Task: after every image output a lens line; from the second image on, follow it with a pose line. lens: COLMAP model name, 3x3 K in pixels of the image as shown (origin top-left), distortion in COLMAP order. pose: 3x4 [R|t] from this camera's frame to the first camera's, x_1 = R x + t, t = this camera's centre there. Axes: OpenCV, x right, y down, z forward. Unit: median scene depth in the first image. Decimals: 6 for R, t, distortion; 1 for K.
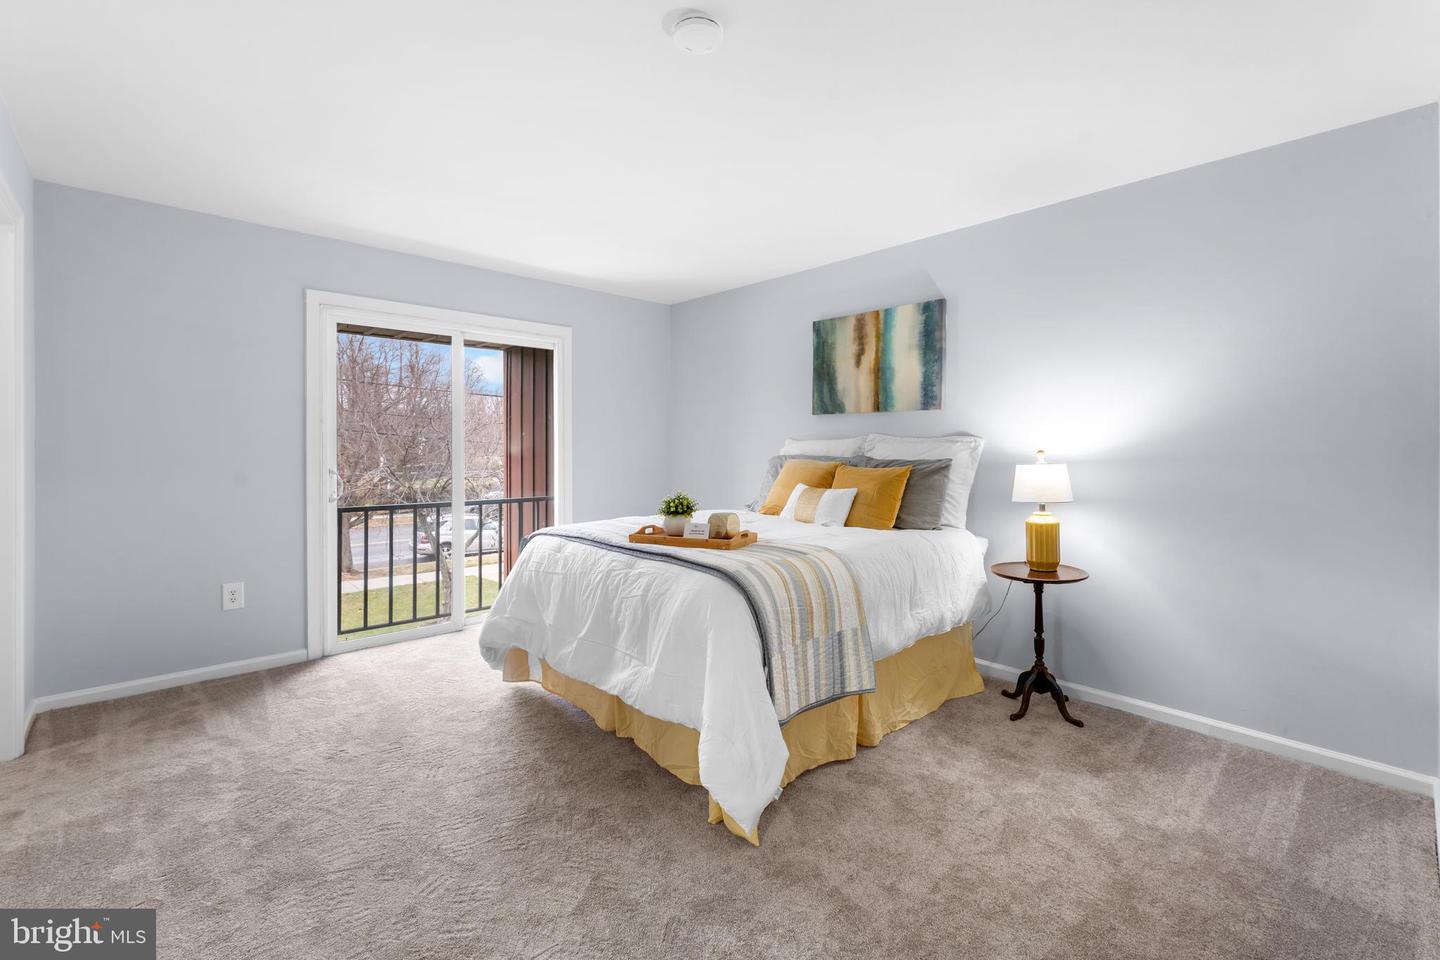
lens RADIAL K [[618.4, 0, 722.3], [0, 618.4, 449.4], [0, 0, 1]] dist [0.000158, -0.000008]
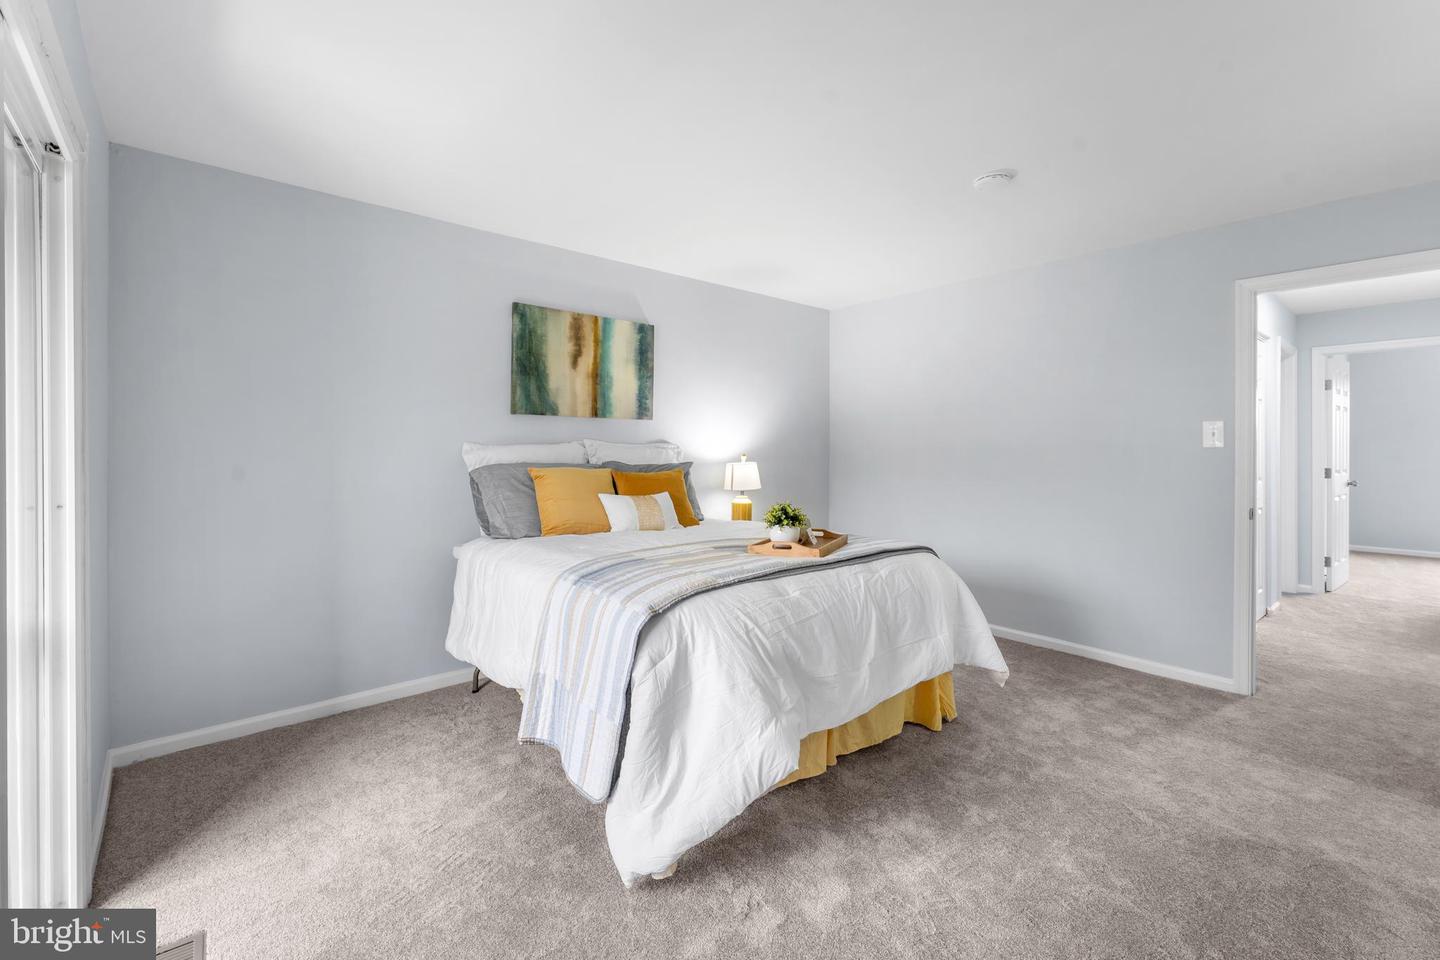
lens RADIAL K [[618.4, 0, 722.3], [0, 618.4, 449.4], [0, 0, 1]] dist [0.000158, -0.000008]
pose [[0.039179, -0.002442, 0.999229, -0.740601], [0.002604, 0.999994, 0.002341, -0.010597], [-0.999229, 0.002510, 0.039185, 0.756711]]
